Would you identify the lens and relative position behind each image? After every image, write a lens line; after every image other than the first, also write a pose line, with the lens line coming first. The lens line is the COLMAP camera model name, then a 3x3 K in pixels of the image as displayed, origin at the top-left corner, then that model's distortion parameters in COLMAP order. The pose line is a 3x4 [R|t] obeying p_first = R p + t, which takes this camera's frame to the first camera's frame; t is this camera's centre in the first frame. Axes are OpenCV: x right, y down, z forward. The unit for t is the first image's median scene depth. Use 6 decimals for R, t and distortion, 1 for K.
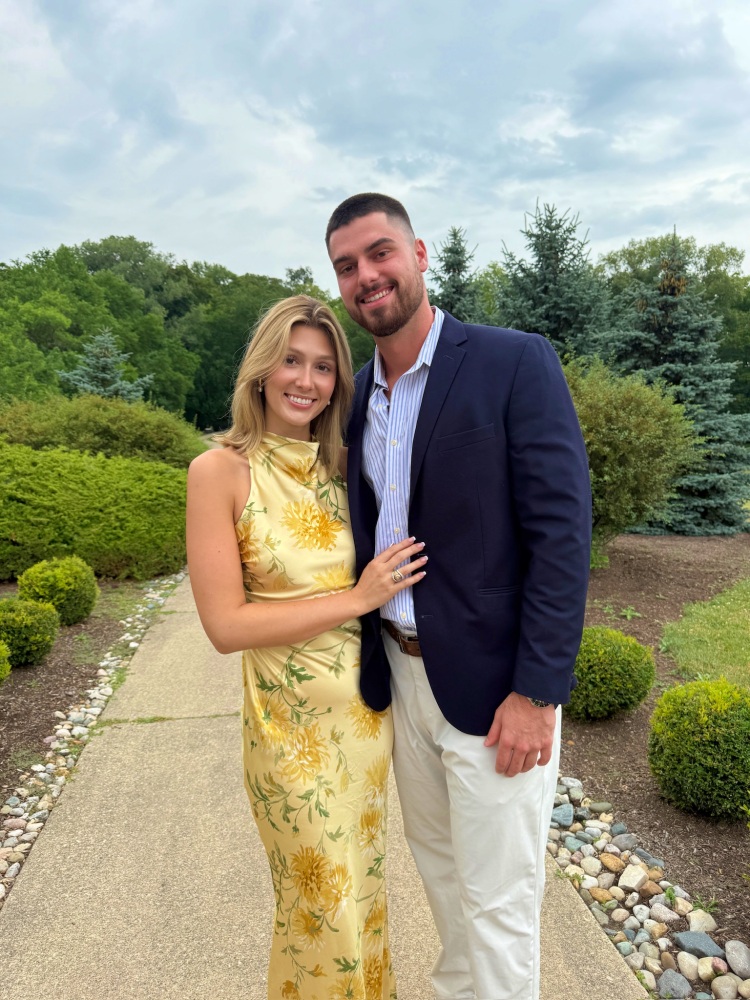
lens RADIAL K [[708.3, 0, 368.7], [0, 708.3, 523.8], [0, 0, 1]] dist [-0.001583, -0.002935]
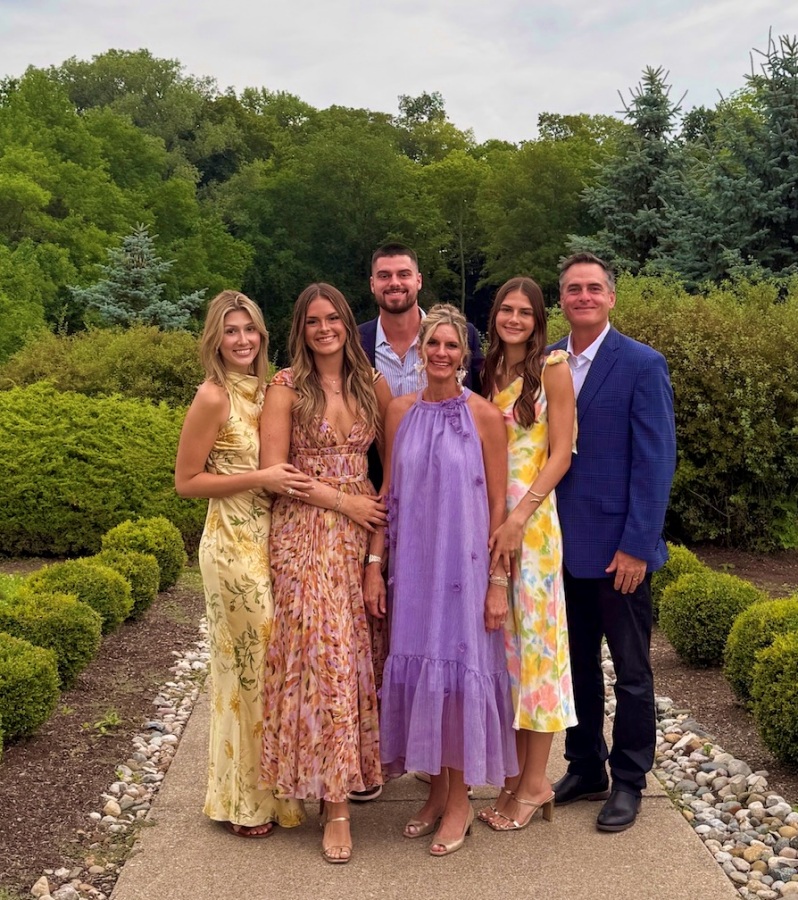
lens RADIAL K [[670.0, 0, 399.1], [0, 670.0, 450.5], [0, 0, 1]] dist [-0.021701, -0.004251]
pose [[0.992978, 0.008267, -0.118012, -0.041725], [-0.010149, 0.999831, -0.015351, -0.048853], [0.117865, 0.016440, 0.992893, 0.388999]]
